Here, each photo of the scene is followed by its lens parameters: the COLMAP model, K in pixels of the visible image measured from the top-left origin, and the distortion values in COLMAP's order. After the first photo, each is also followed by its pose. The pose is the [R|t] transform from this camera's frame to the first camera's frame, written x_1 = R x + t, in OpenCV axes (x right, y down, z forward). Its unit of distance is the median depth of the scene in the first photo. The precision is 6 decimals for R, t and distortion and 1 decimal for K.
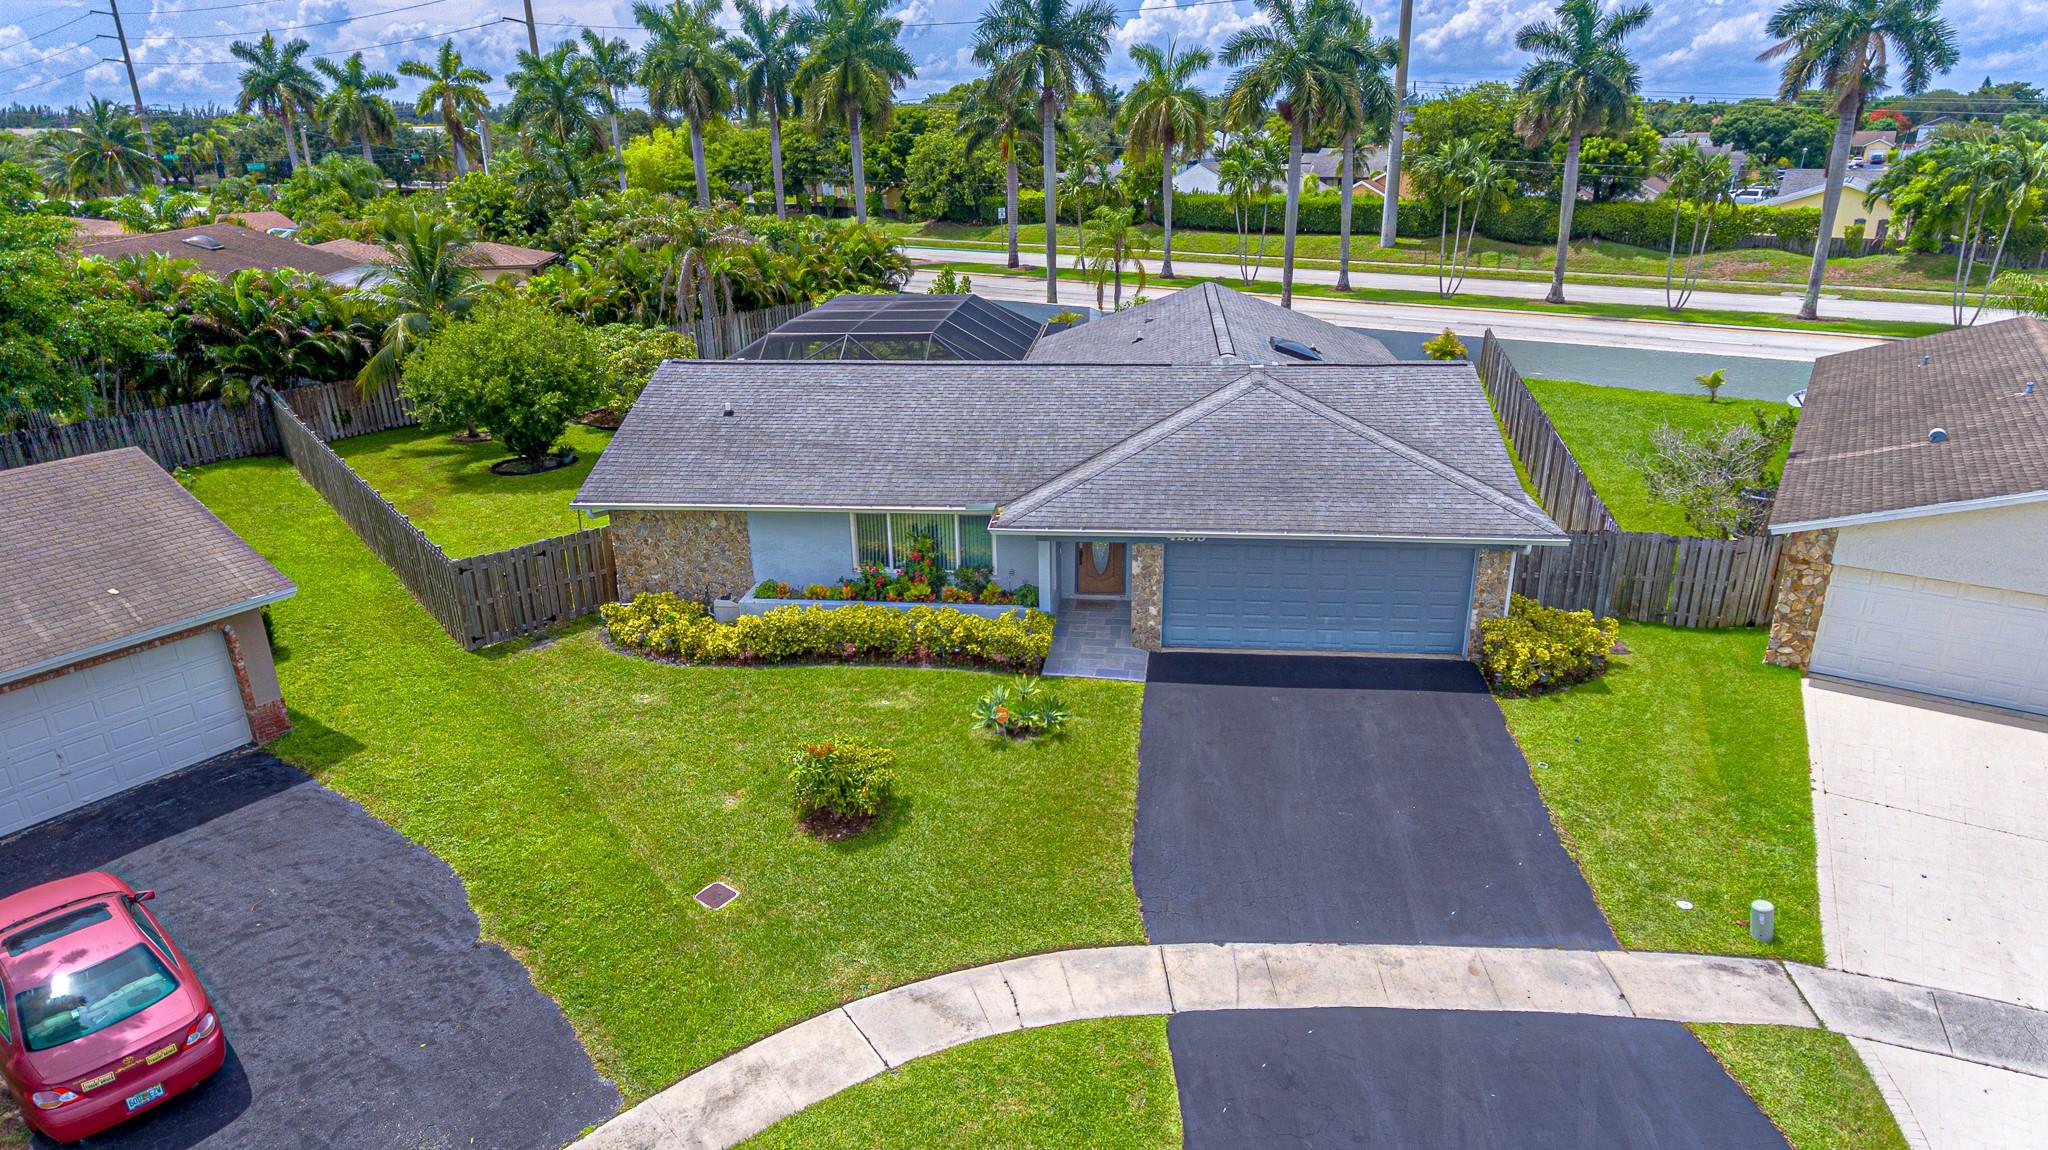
lens RADIAL K [[1205.4, 0, 1024.5], [0, 1205.4, 573.8], [0, 0, 1]] dist [0.003189, -0.004481]
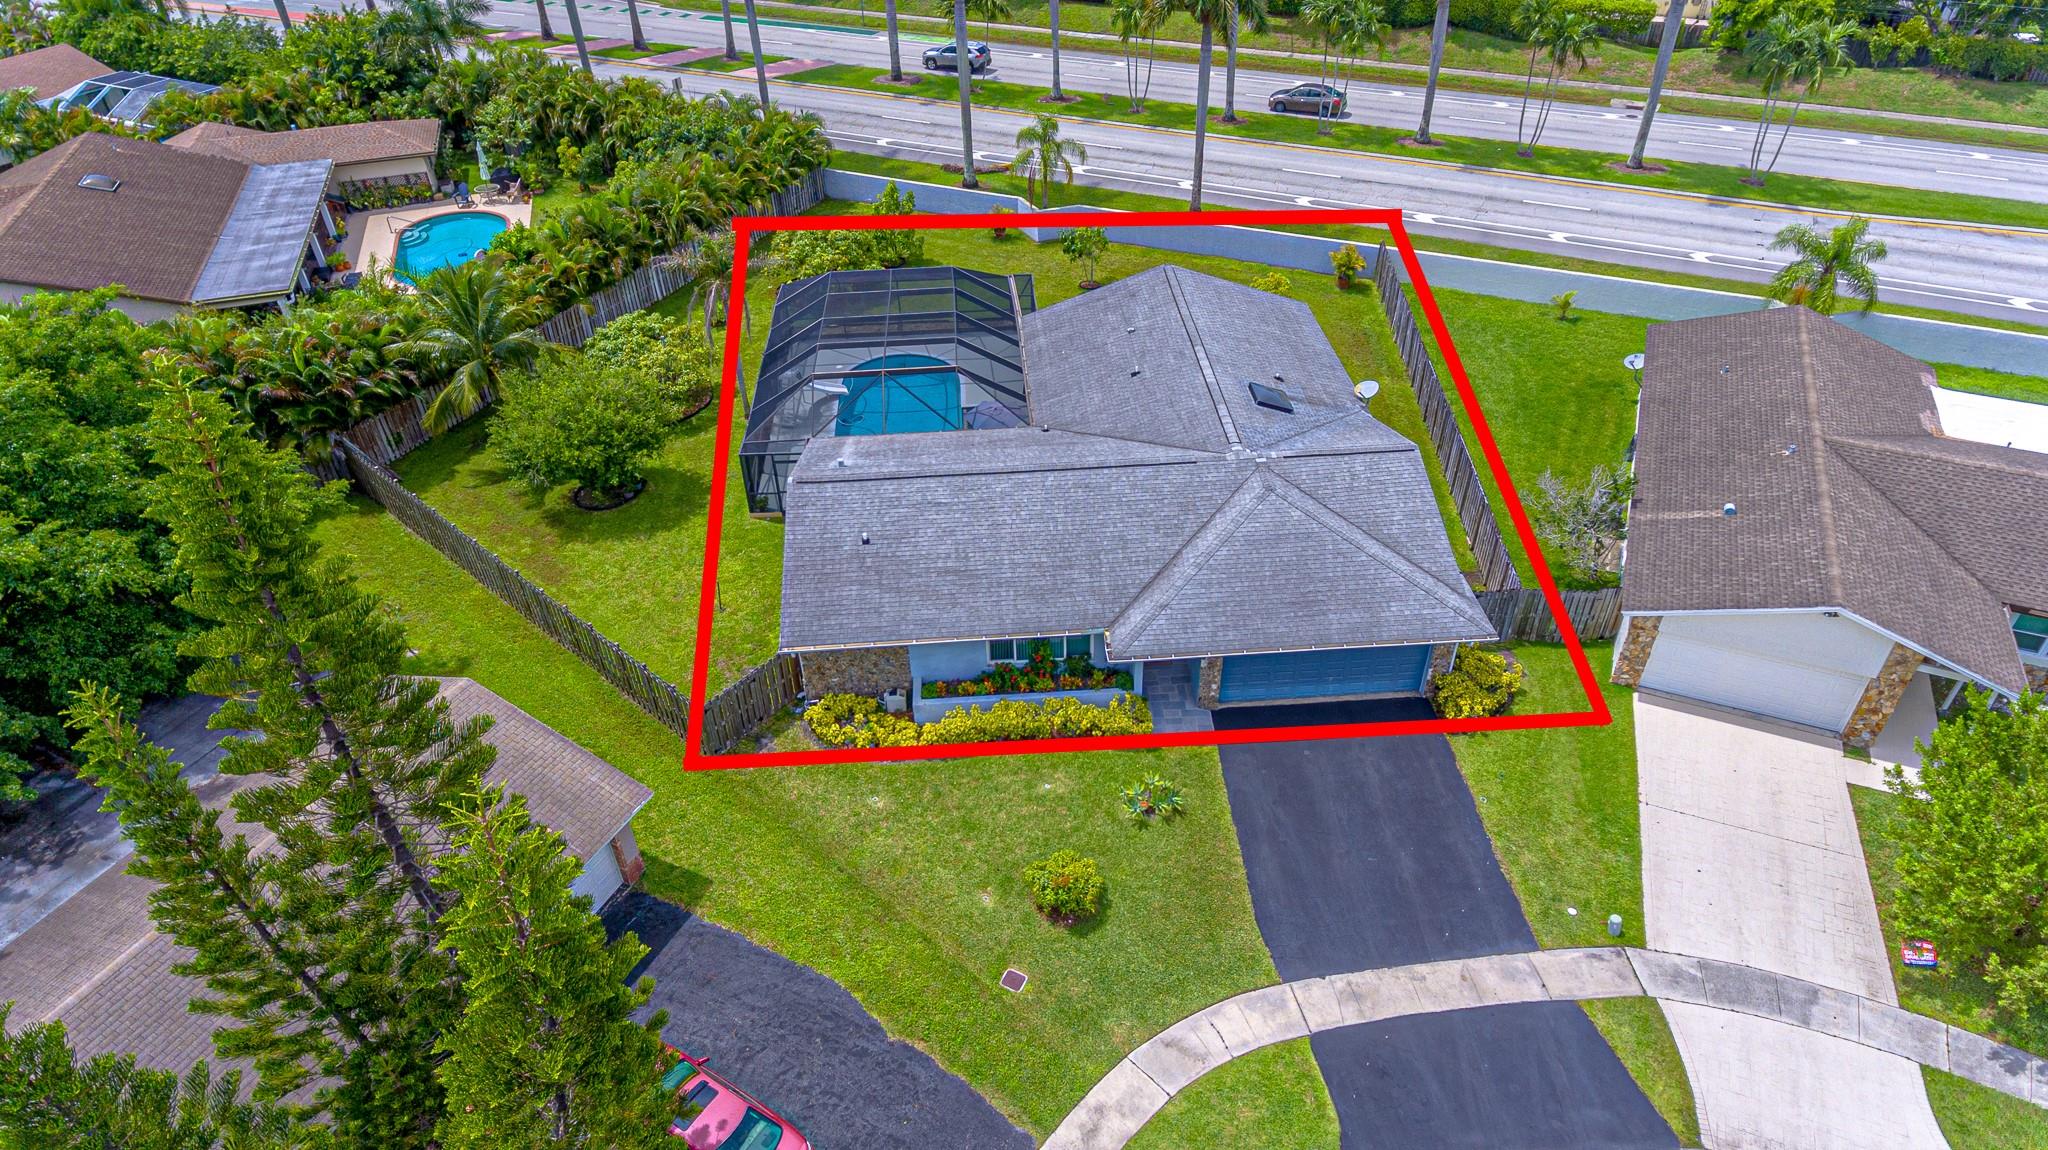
lens RADIAL K [[1205.4, 0, 1026.3], [0, 1205.4, 575.9], [0, 0, 1]] dist [0.003189, -0.004481]
pose [[0.986517, -0.105032, 0.125509, -0.365867], [0.066542, 0.958062, 0.278727, -0.667982], [-0.149520, -0.266617, 0.952134, -0.378537]]
